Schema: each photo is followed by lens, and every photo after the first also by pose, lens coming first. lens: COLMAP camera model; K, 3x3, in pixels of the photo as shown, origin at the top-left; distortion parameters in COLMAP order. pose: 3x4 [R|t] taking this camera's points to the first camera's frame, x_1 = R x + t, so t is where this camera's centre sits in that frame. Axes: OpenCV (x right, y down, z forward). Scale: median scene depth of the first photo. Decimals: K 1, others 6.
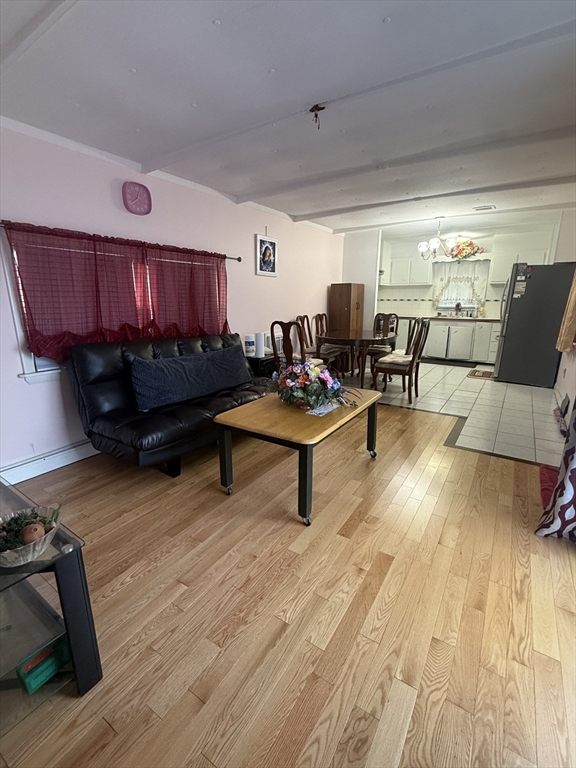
lens RADIAL K [[347.6, 0, 287.5], [0, 347.6, 383.1], [0, 0, 1]] dist [0.000133, 0.000826]
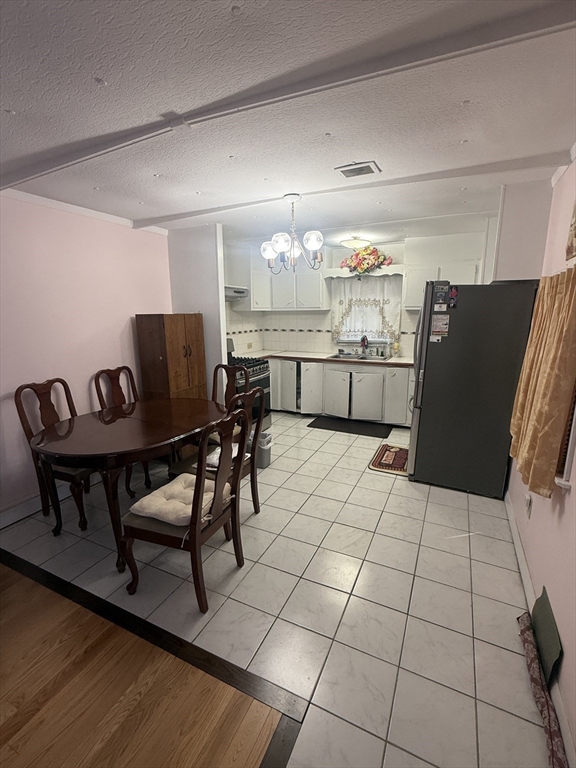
lens RADIAL K [[347.6, 0, 287.7], [0, 347.6, 385.1], [0, 0, 1]] dist [0.000133, 0.000826]
pose [[0.990454, -0.034388, 0.133485, 0.258871], [0.038340, 0.998896, -0.027149, -0.127434], [-0.132404, 0.032008, 0.990679, 0.357336]]
